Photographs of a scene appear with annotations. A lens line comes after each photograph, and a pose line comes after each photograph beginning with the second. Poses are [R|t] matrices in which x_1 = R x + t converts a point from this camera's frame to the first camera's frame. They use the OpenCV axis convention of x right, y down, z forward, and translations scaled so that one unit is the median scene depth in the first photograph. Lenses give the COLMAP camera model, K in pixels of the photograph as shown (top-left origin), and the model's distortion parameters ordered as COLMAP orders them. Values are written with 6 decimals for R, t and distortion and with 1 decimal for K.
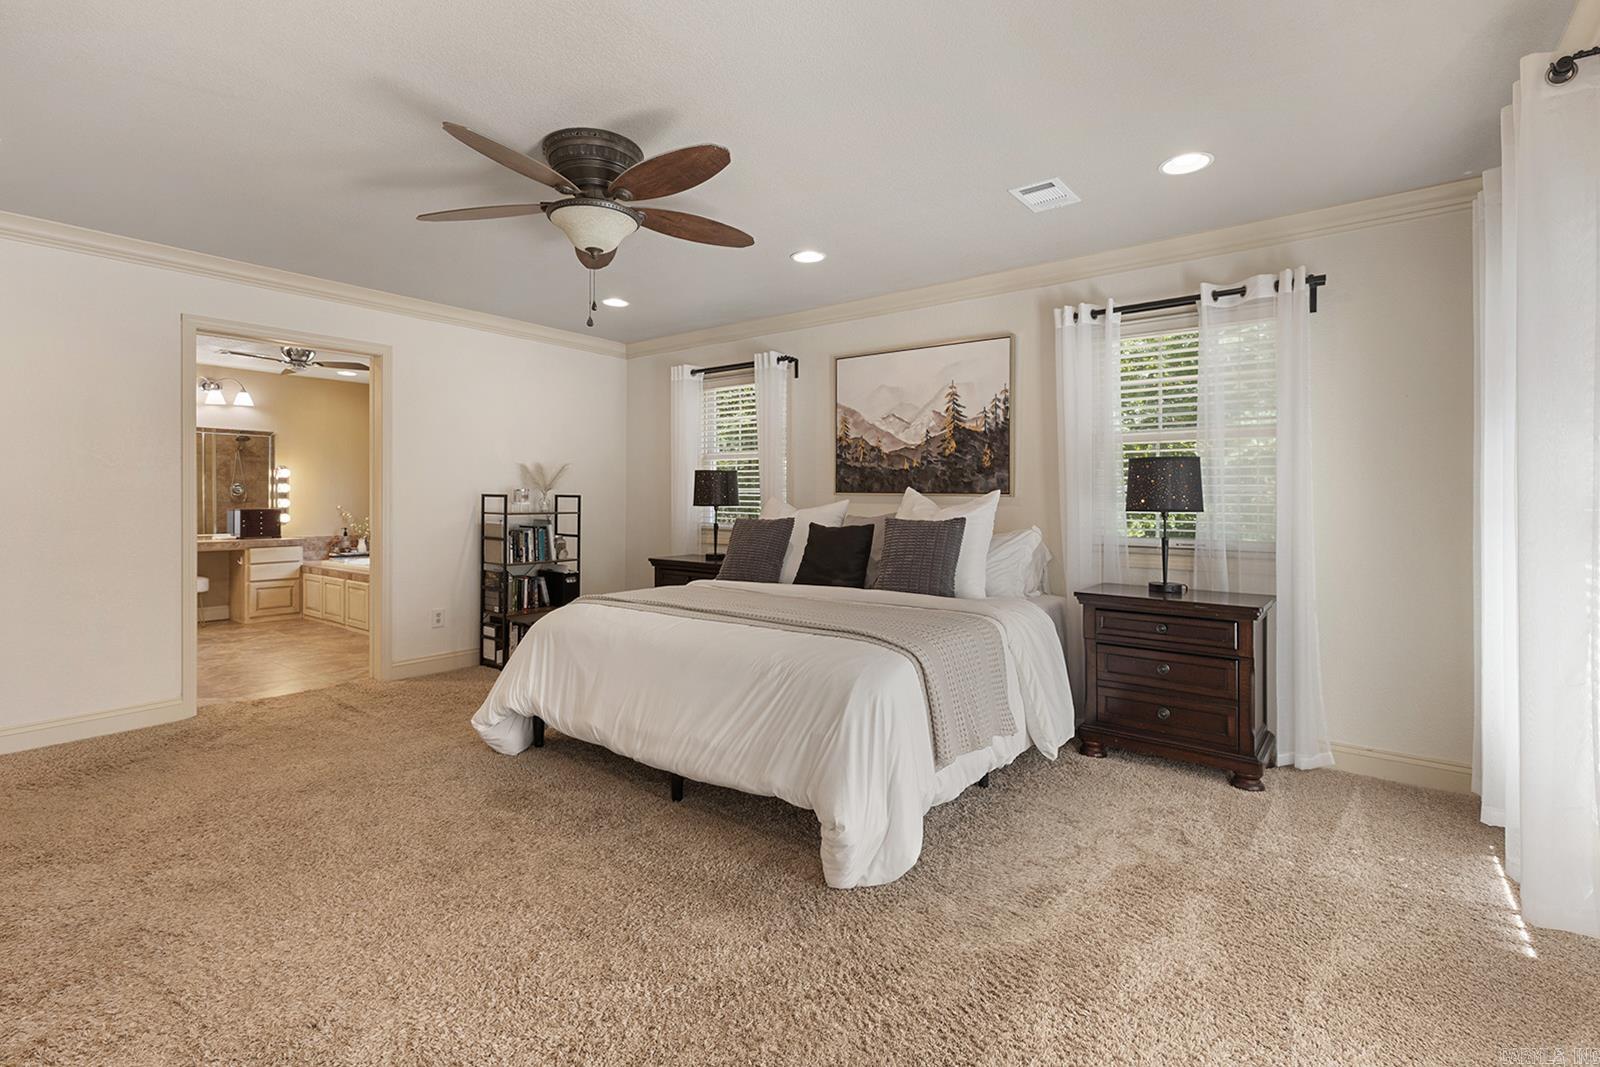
lens RADIAL K [[731.0, 0, 799.2], [0, 731.0, 496.4], [0, 0, 1]] dist [-0.001692, -0.000372]
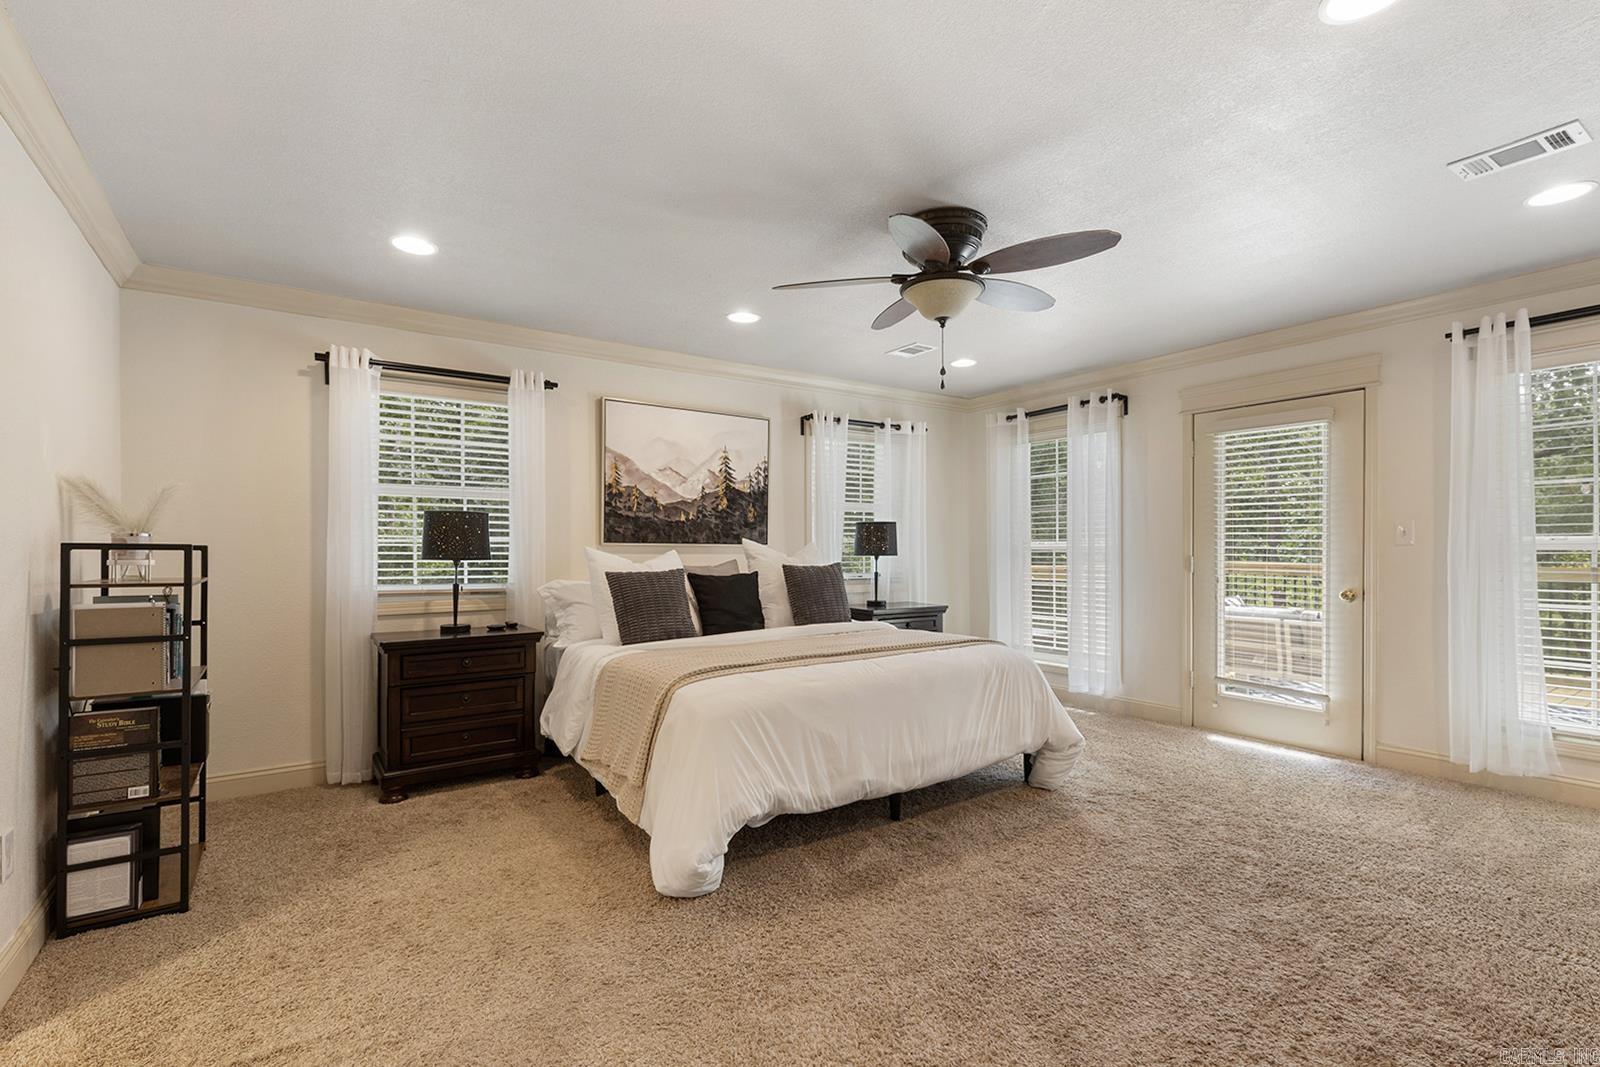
lens RADIAL K [[724.5, 0, 800.0], [0, 724.5, 553.2], [0, 0, 1]] dist [0.001851, -0.000027]
pose [[0.305156, -0.010594, 0.952244, -0.809184], [0.000974, 0.999941, 0.010813, -0.001600], [-0.952302, -0.002372, 0.305148, 0.516028]]
